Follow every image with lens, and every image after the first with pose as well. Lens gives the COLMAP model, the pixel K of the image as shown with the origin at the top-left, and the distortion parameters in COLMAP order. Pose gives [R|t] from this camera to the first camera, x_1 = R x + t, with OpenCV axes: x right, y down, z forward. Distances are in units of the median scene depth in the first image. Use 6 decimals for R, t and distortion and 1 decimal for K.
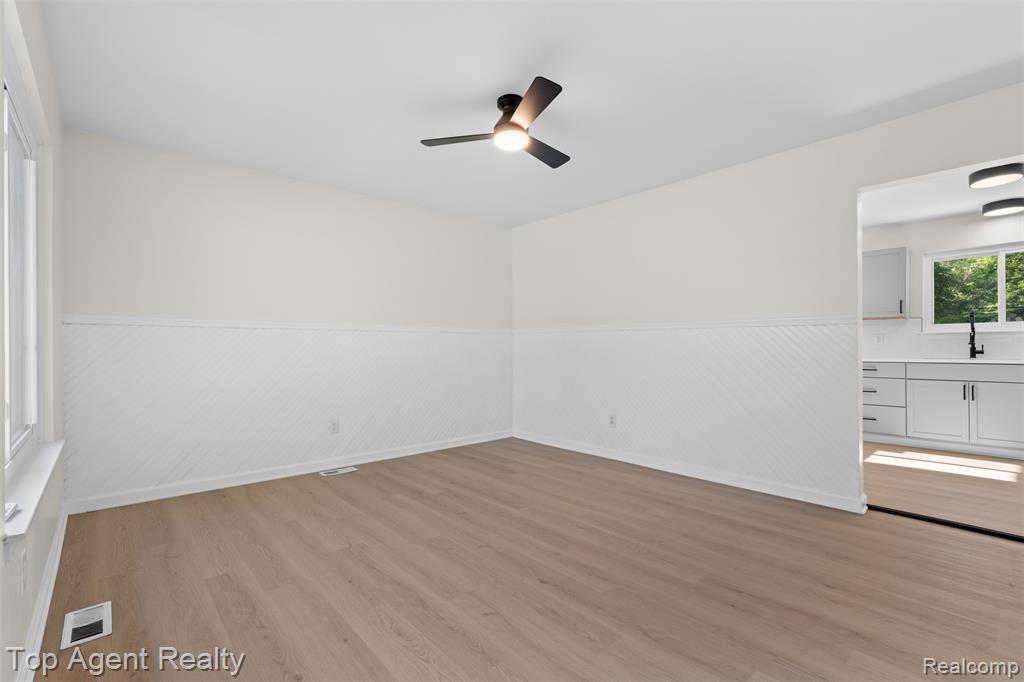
lens RADIAL K [[464.3, 0, 503.7], [0, 464.3, 344.6], [0, 0, 1]] dist [-0.008106, 0.002041]
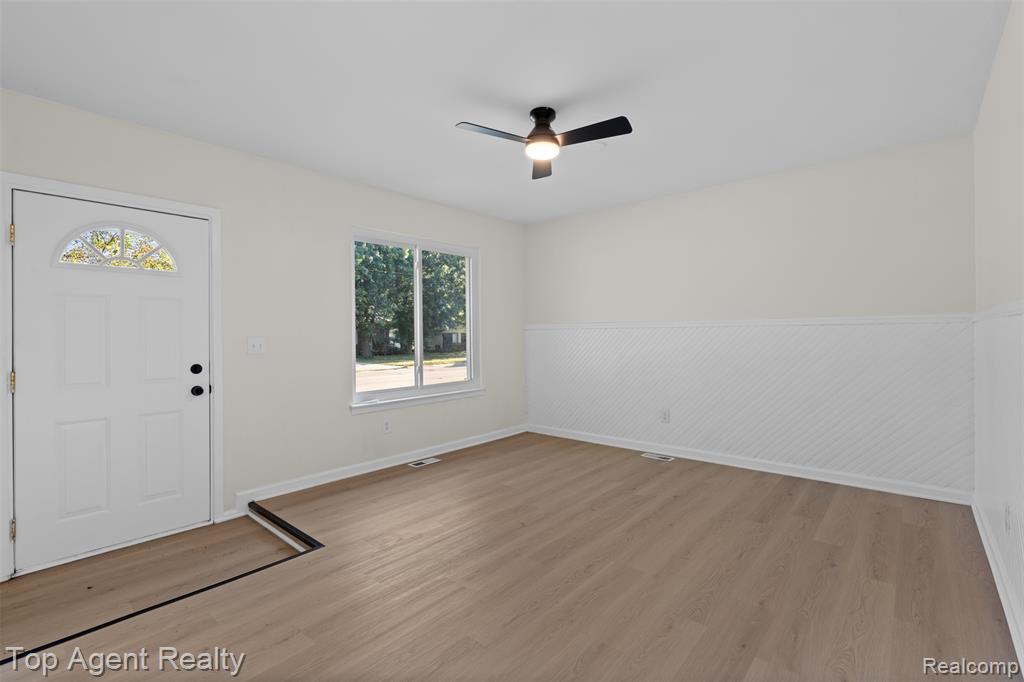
lens RADIAL K [[464.3, 0, 514.6], [0, 464.3, 326.5], [0, 0, 1]] dist [-0.008106, 0.002041]
pose [[0.130218, -0.016974, -0.991340, 0.974613], [0.008994, 0.999833, -0.015938, -0.027630], [0.991445, -0.006841, 0.130349, 0.749108]]
